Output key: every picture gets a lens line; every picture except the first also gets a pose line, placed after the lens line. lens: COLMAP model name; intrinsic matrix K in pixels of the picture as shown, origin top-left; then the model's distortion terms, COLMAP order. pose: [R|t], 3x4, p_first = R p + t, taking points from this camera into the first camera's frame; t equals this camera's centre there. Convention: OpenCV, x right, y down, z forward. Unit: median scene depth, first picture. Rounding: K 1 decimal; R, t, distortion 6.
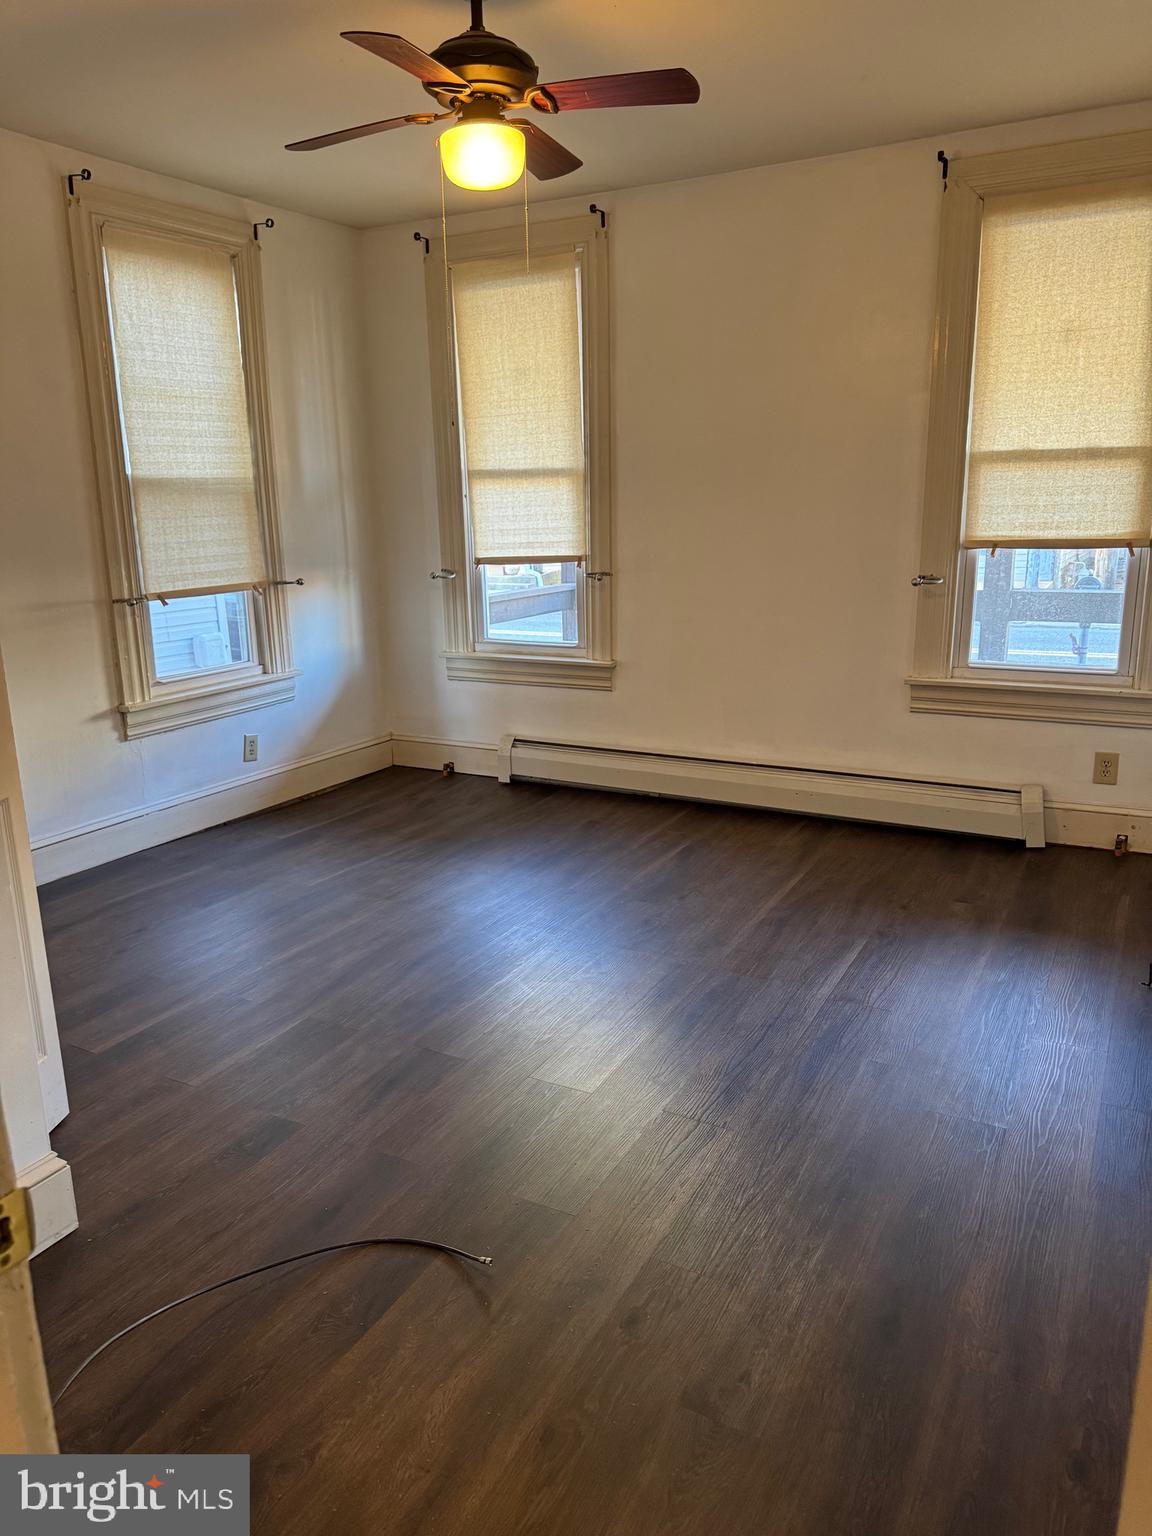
lens RADIAL K [[1090.2, 0, 574.1], [0, 1090.2, 765.4], [0, 0, 1]] dist [0.061232, -0.048278]
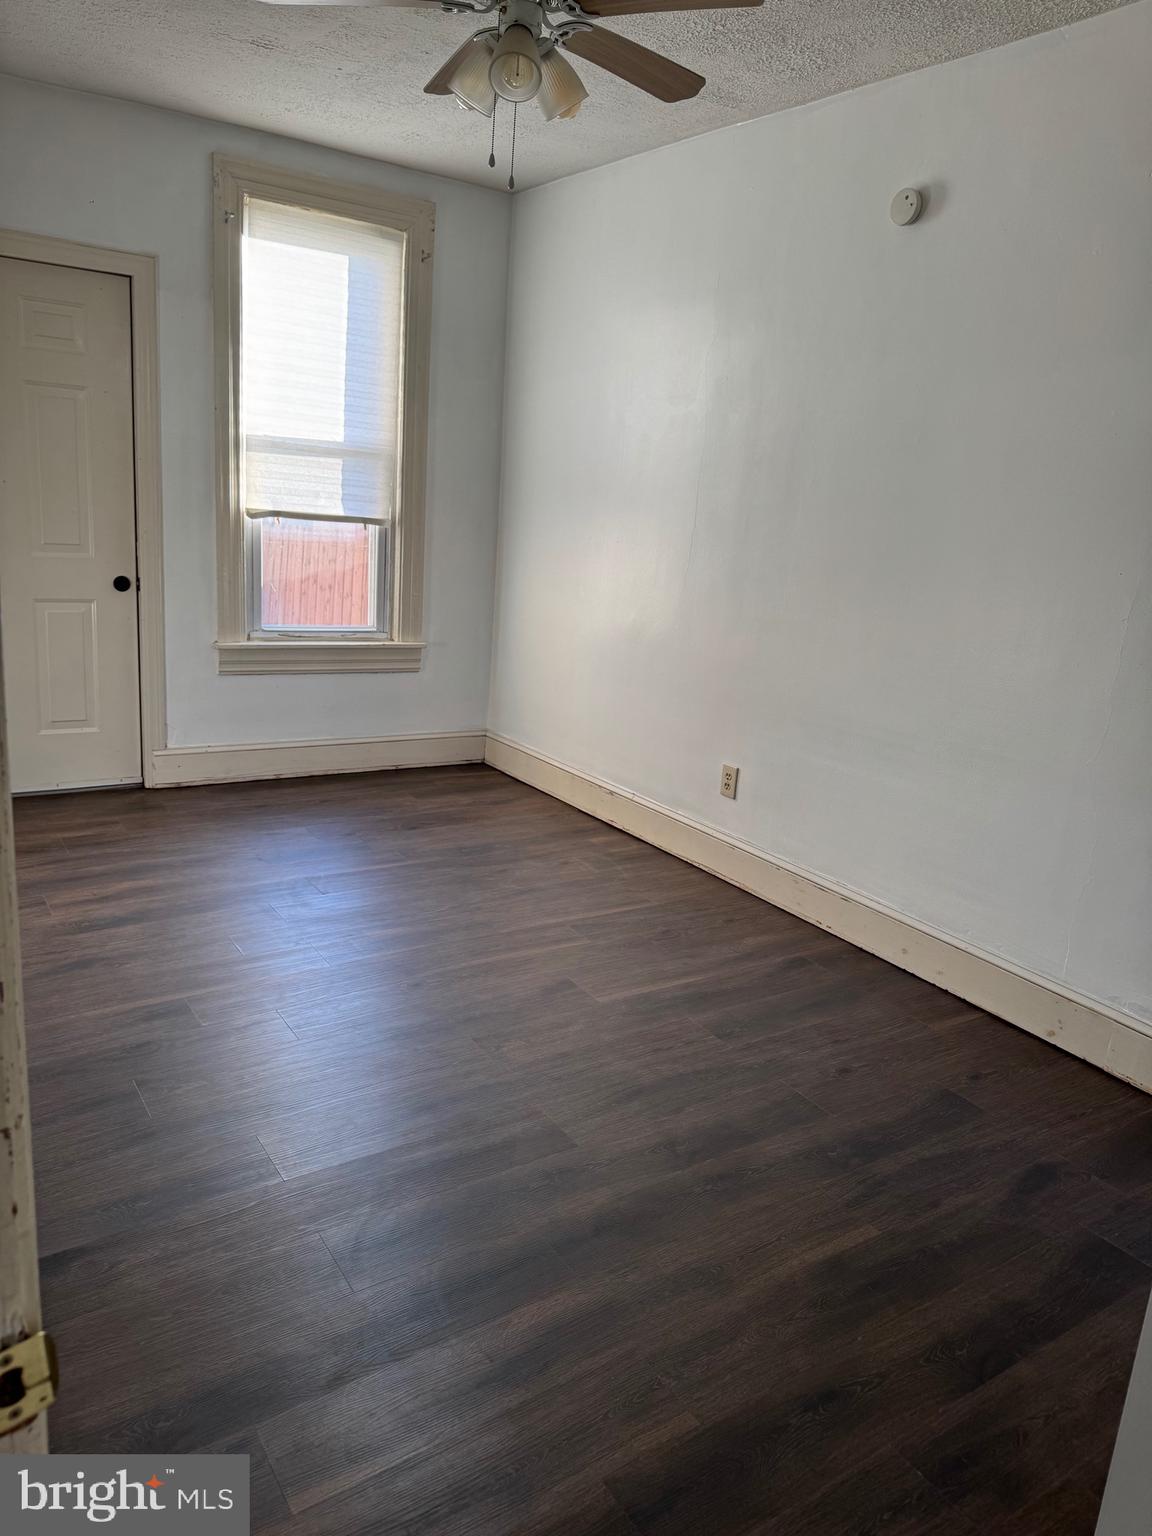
lens RADIAL K [[1090.2, 0, 576.2], [0, 1090.2, 772.7], [0, 0, 1]] dist [0.061232, -0.048278]
pose [[0.450079, -0.162540, 0.878072, -0.789453], [0.113688, 0.985724, 0.124193, -0.080252], [-0.885722, 0.043930, 0.462132, 0.359828]]
